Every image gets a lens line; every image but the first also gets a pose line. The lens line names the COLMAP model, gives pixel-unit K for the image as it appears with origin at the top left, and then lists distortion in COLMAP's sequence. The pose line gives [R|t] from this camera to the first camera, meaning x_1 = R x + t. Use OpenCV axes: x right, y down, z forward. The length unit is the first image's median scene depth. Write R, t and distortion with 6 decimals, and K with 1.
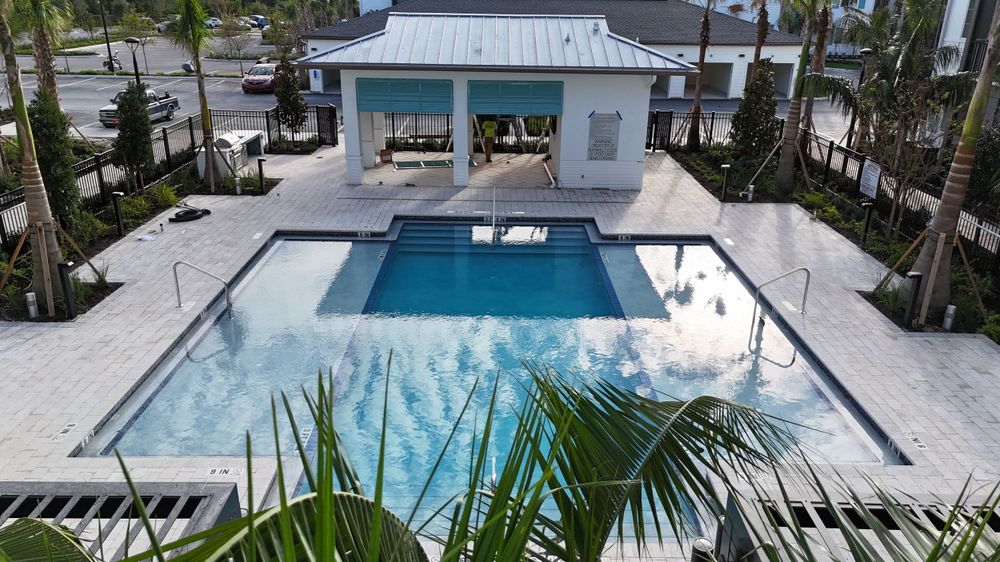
lens RADIAL K [[732.2, 0, 498.0], [0, 732.2, 277.5], [0, 0, 1]] dist [0.051892, -0.015228]
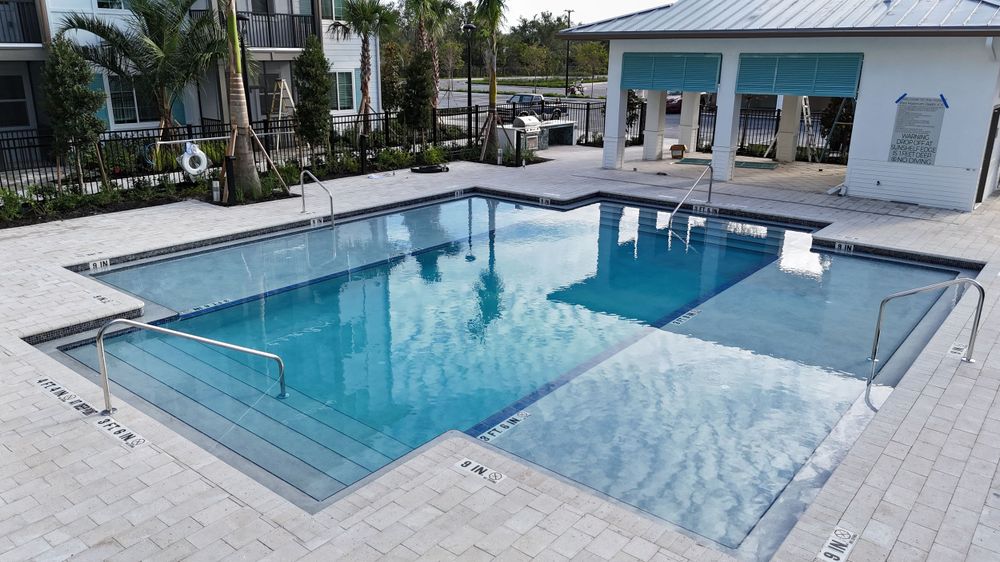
lens RADIAL K [[732.2, 0, 493.8], [0, 732.2, 283.7], [0, 0, 1]] dist [0.051892, -0.015228]
pose [[0.773090, 0.185793, -0.606476, 0.297267], [-0.227483, 0.973747, 0.008327, 0.043319], [0.592101, 0.131525, 0.795058, 0.196077]]
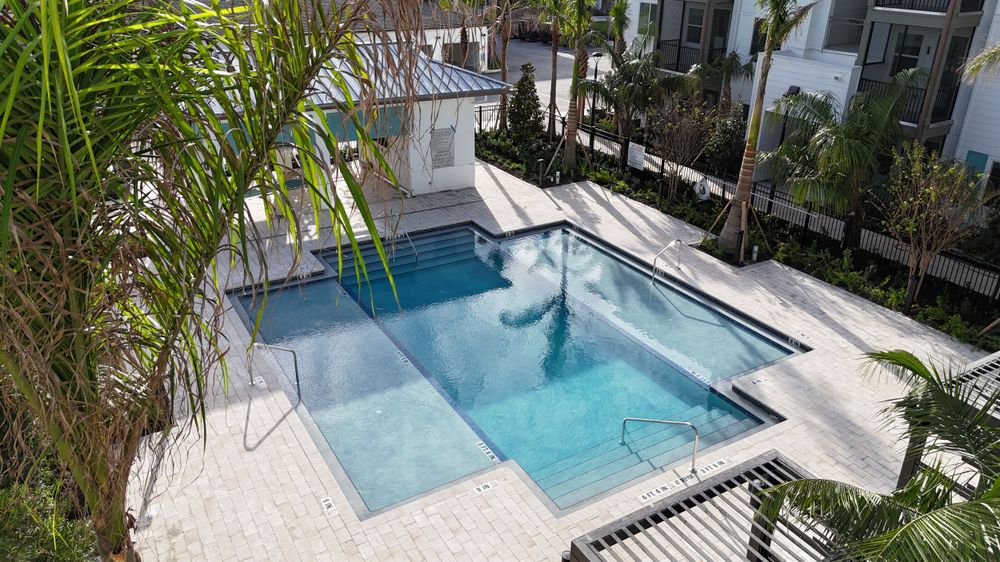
lens RADIAL K [[732.2, 0, 500.0], [0, 732.2, 281.4], [0, 0, 1]] dist [0.051892, -0.015228]
pose [[0.858246, -0.221778, 0.462848, -0.373712], [0.185193, 0.974882, 0.123727, -0.112912], [-0.478662, -0.020472, 0.877760, -0.083225]]
